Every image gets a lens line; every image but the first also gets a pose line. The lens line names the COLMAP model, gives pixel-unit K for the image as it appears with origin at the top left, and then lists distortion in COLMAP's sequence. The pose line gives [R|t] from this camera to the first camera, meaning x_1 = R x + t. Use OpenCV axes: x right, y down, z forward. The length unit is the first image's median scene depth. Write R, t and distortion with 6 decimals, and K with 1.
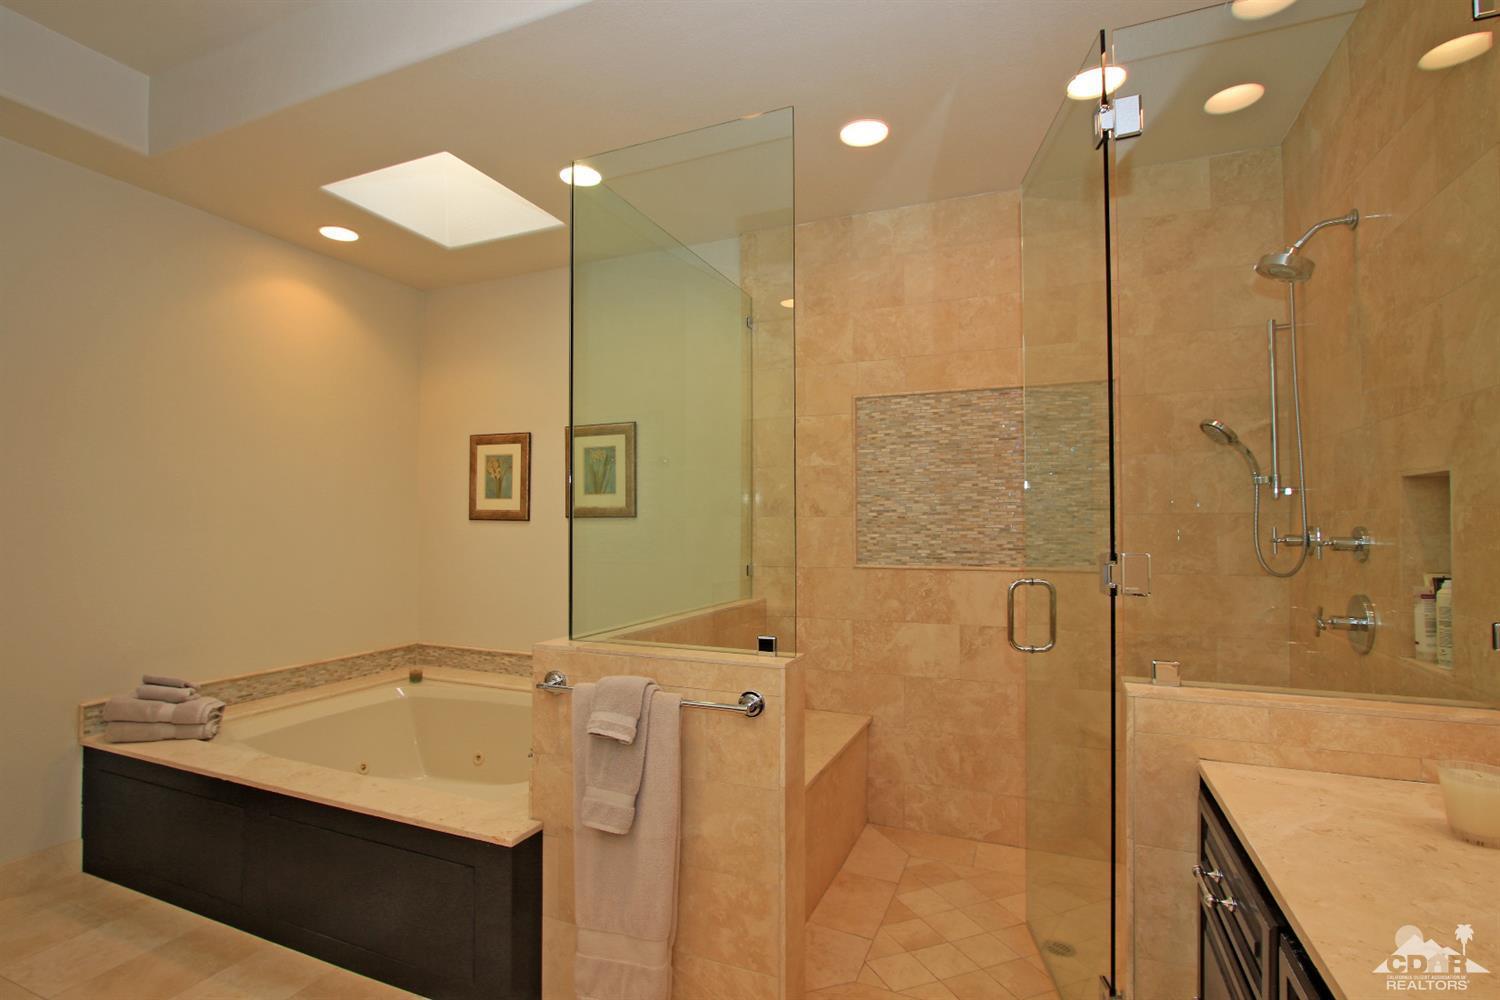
lens RADIAL K [[729.3, 0, 748.3], [0, 729.3, 511.0], [0, 0, 1]] dist [-0.022096, 0.004196]
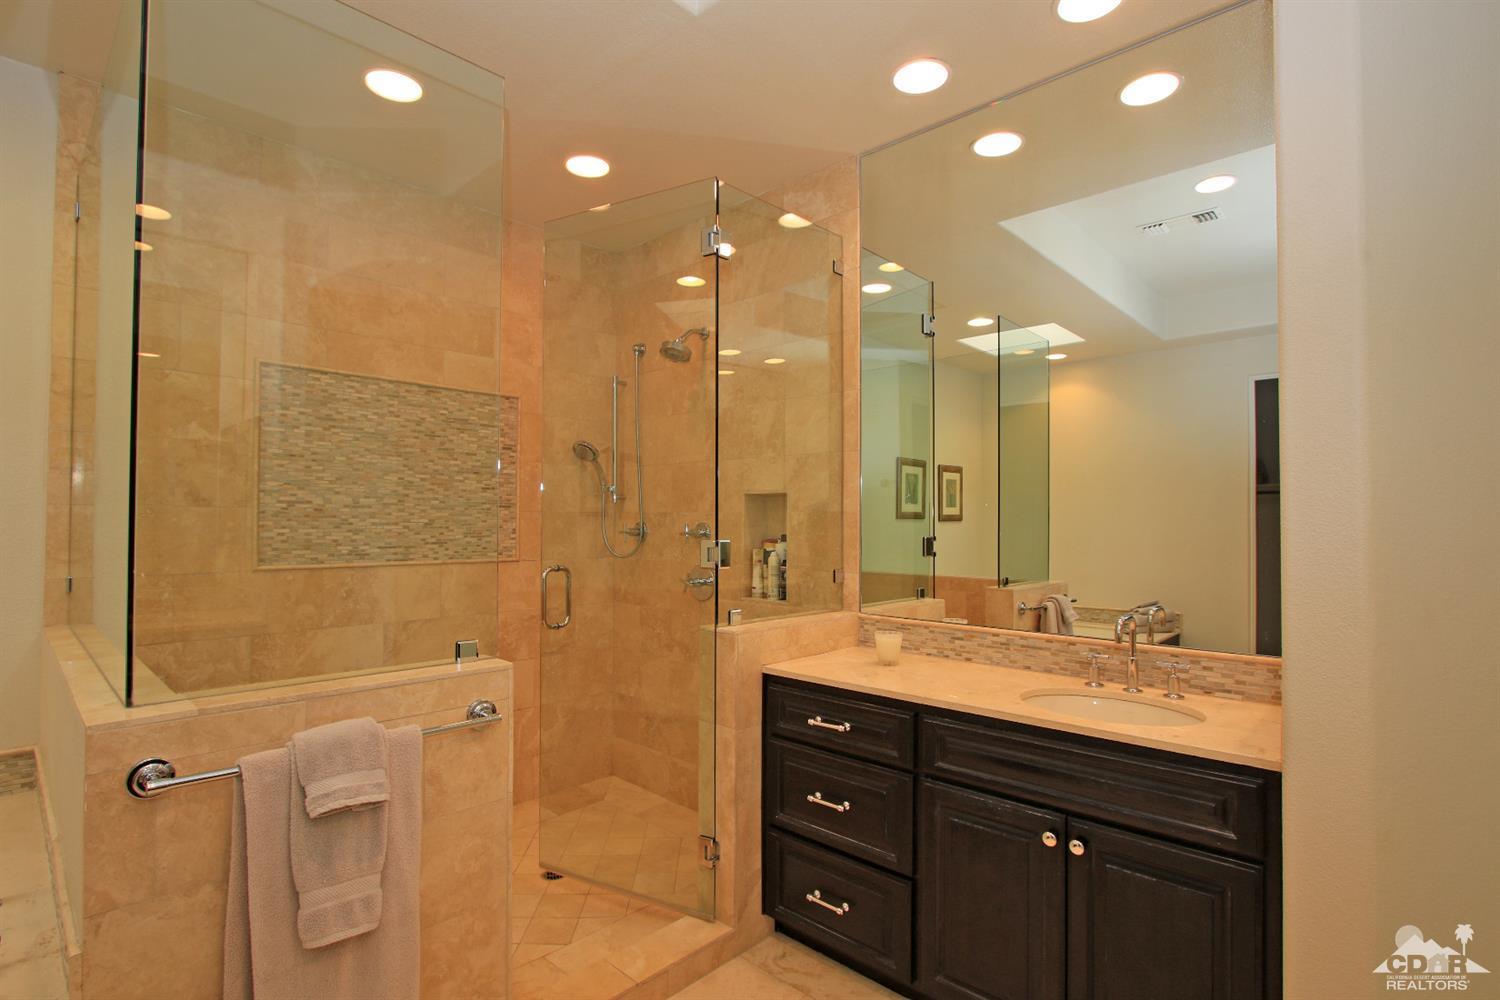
lens RADIAL K [[718.0, 0, 747.4], [0, 718.0, 502.9], [0, 0, 1]] dist [-0.003376, -0.001425]
pose [[0.360227, 0.027108, 0.932471, -0.418974], [-0.025180, 0.999496, -0.019330, 0.004095], [-0.932525, -0.016516, 0.360728, 0.210612]]
